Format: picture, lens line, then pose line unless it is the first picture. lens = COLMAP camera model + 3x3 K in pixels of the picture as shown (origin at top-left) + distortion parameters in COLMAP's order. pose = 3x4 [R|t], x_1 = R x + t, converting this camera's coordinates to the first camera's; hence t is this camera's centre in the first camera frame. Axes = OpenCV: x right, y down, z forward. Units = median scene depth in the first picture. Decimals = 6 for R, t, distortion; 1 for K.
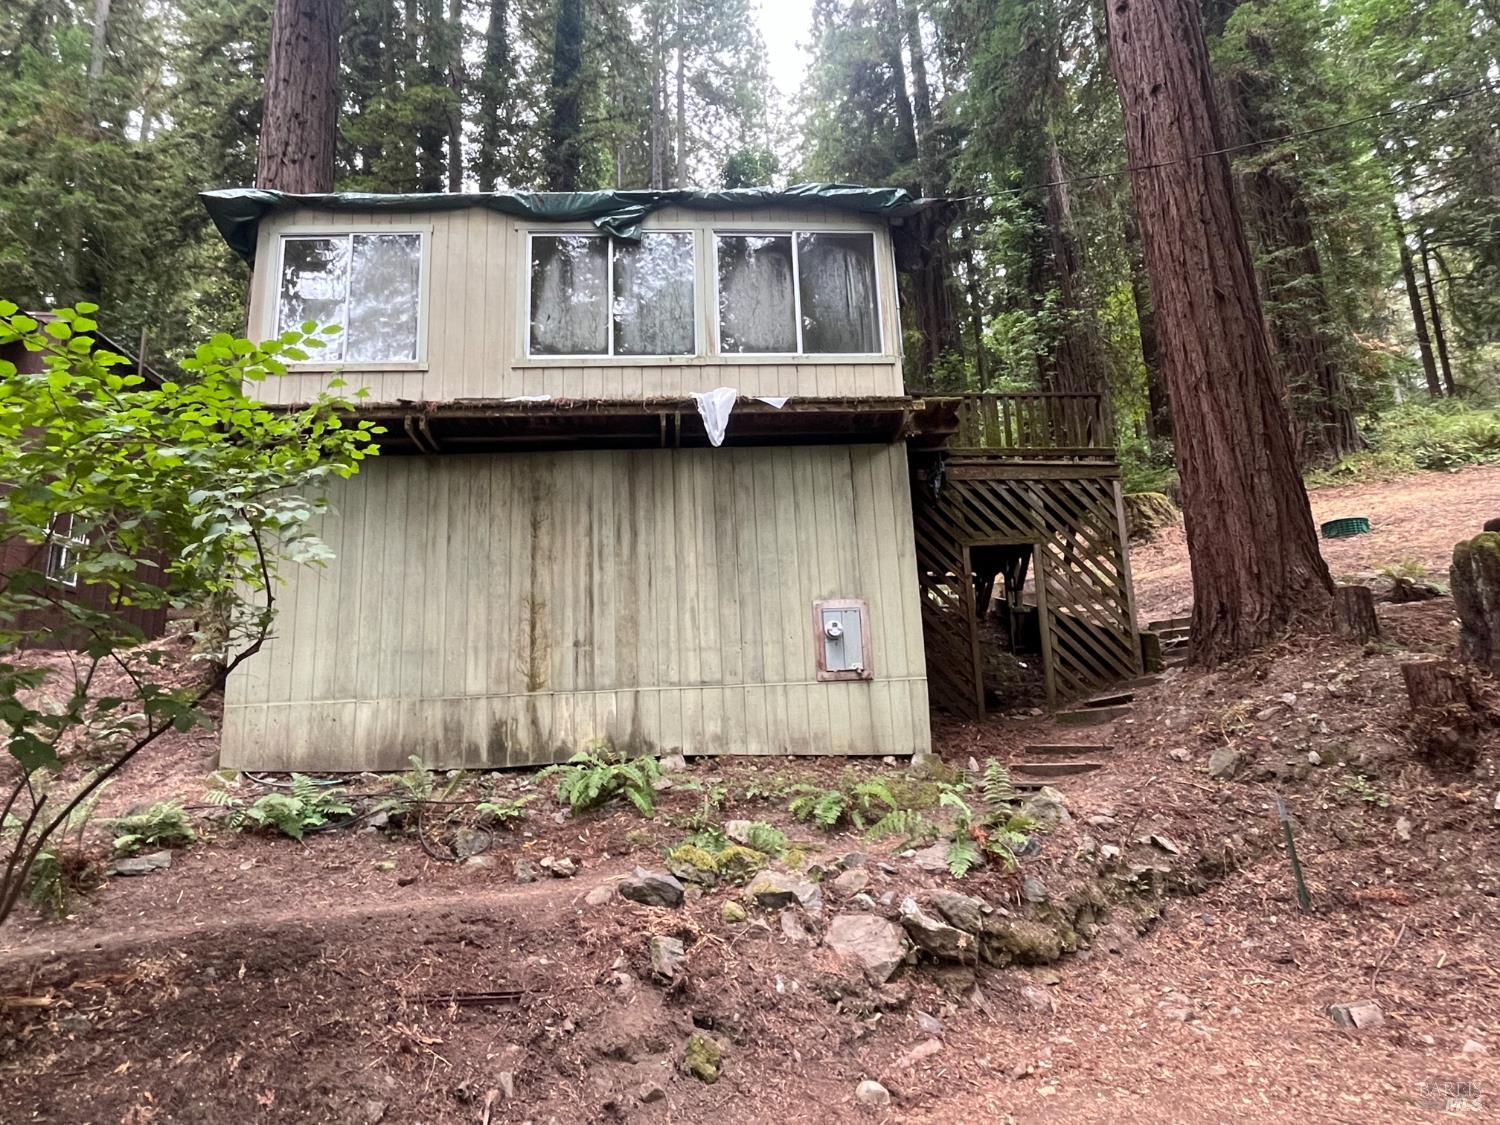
lens RADIAL K [[878.0, 0, 748.6], [0, 878.0, 562.3], [0, 0, 1]] dist [-0.000692, 0.000133]
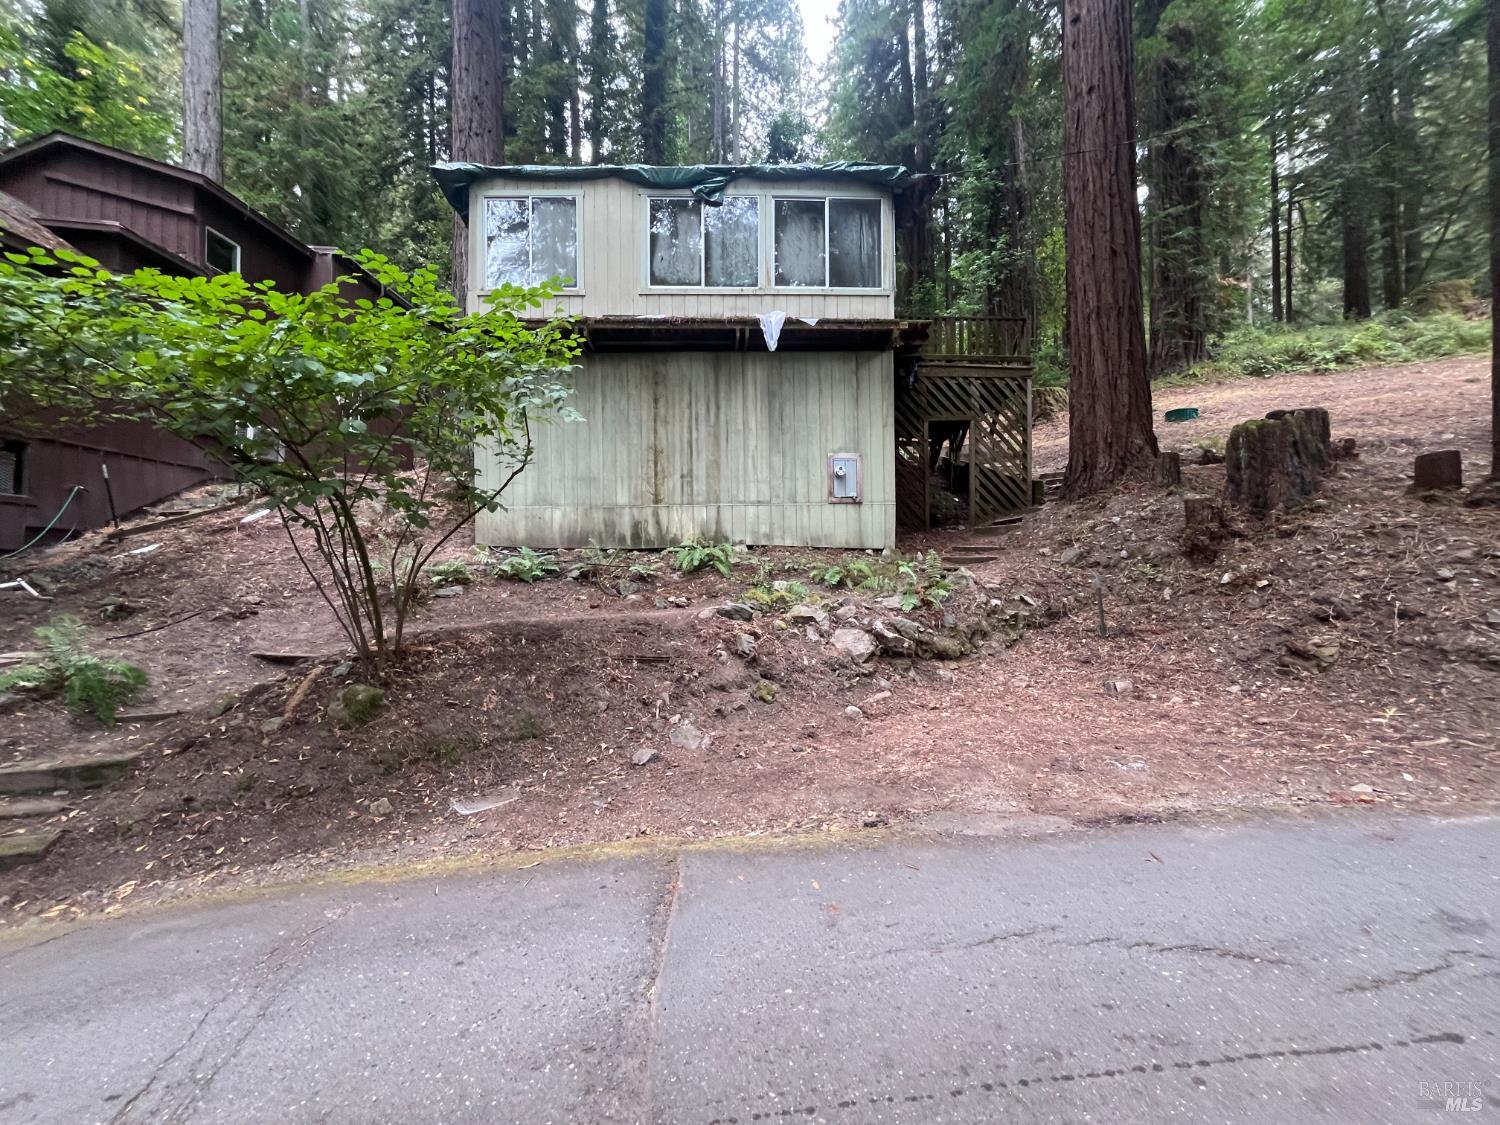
lens RADIAL K [[604.8, 0, 748.0], [0, 604.8, 565.5], [0, 0, 1]] dist [-0.003444, -0.000481]
pose [[0.999147, 0.030240, -0.028129, -0.035789], [-0.023392, 0.975671, 0.217990, 0.006252], [0.034036, -0.217146, 0.975546, -0.130320]]
